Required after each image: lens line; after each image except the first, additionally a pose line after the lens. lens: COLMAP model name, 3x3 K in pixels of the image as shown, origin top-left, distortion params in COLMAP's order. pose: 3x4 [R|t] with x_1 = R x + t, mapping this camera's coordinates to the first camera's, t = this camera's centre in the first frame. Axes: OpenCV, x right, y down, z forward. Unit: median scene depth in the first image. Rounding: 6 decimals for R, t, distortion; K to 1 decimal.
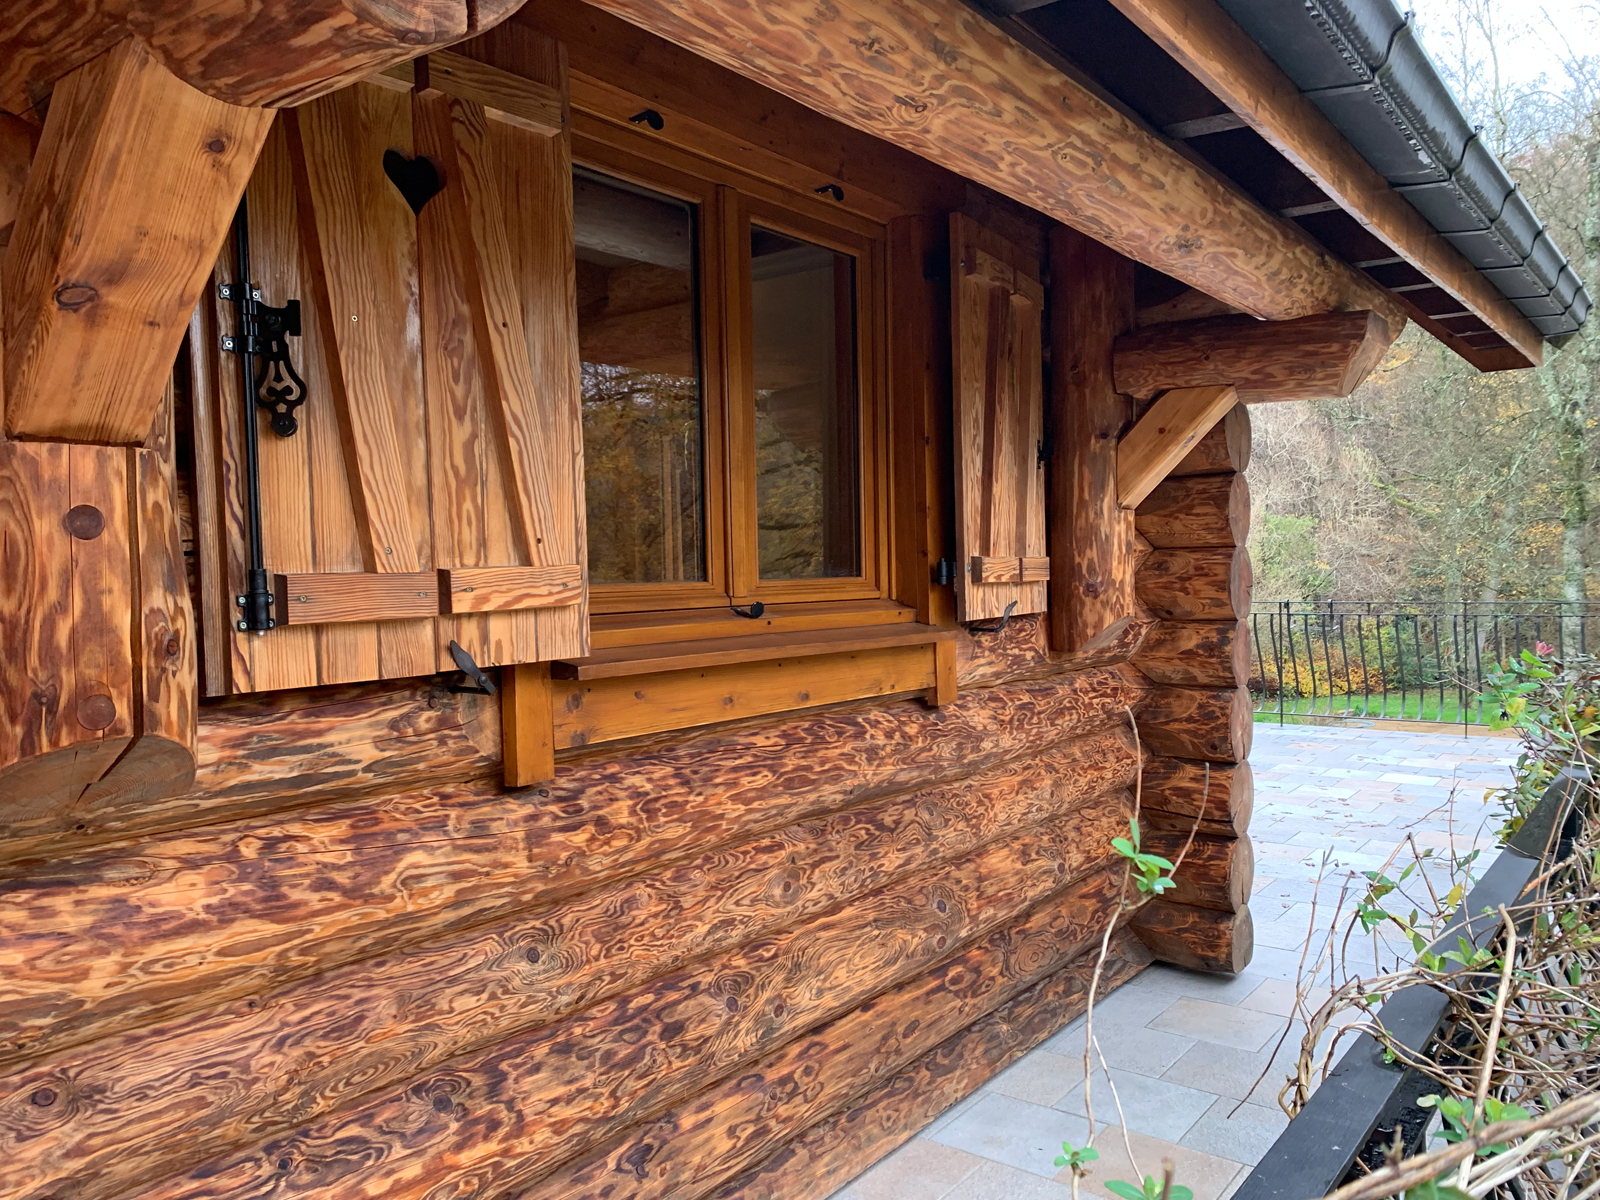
lens RADIAL K [[1227.9, 0, 796.0], [0, 1227.9, 601.6], [0, 0, 1]] dist [0.046774, 0.001803]
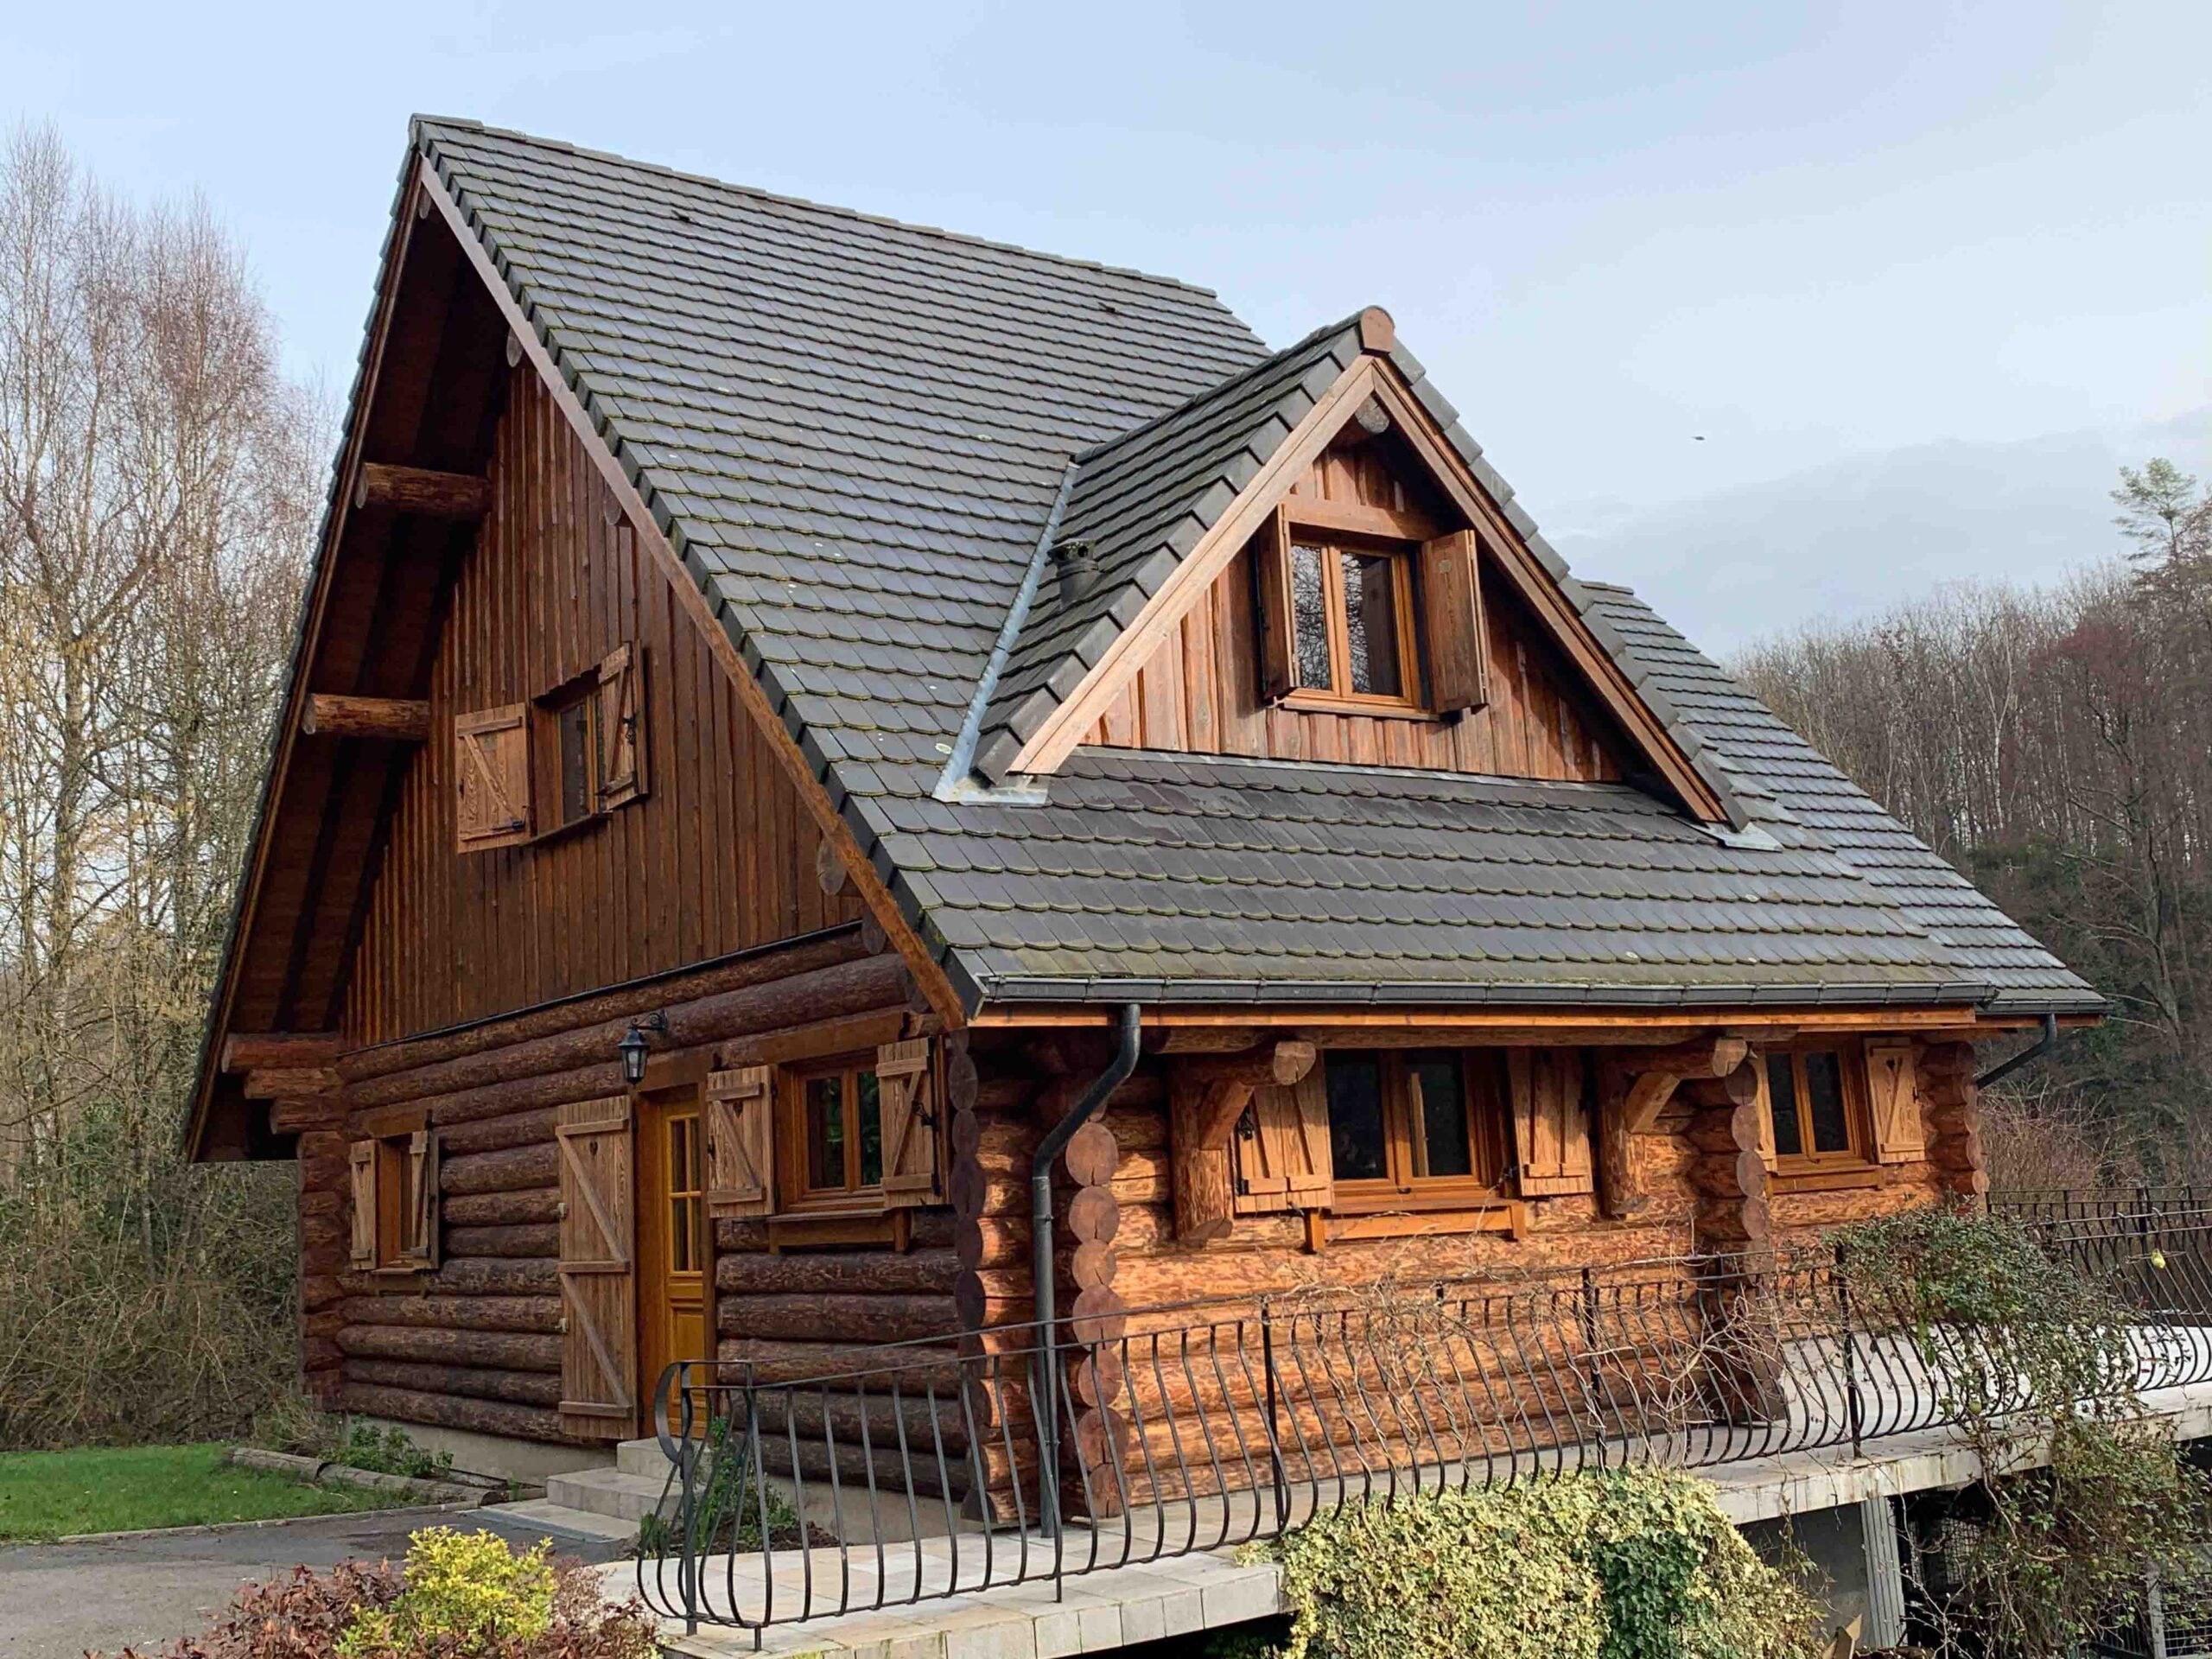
lens RADIAL K [[2310.1, 0, 1108.4], [0, 2310.1, 818.3], [0, 0, 1]] dist [0.029272, 0.000000]
pose [[0.951048, -0.073169, -0.300258, 0.748124], [0.019163, 0.983661, -0.179005, 0.081018], [0.308449, 0.164489, 0.936911, -3.224448]]
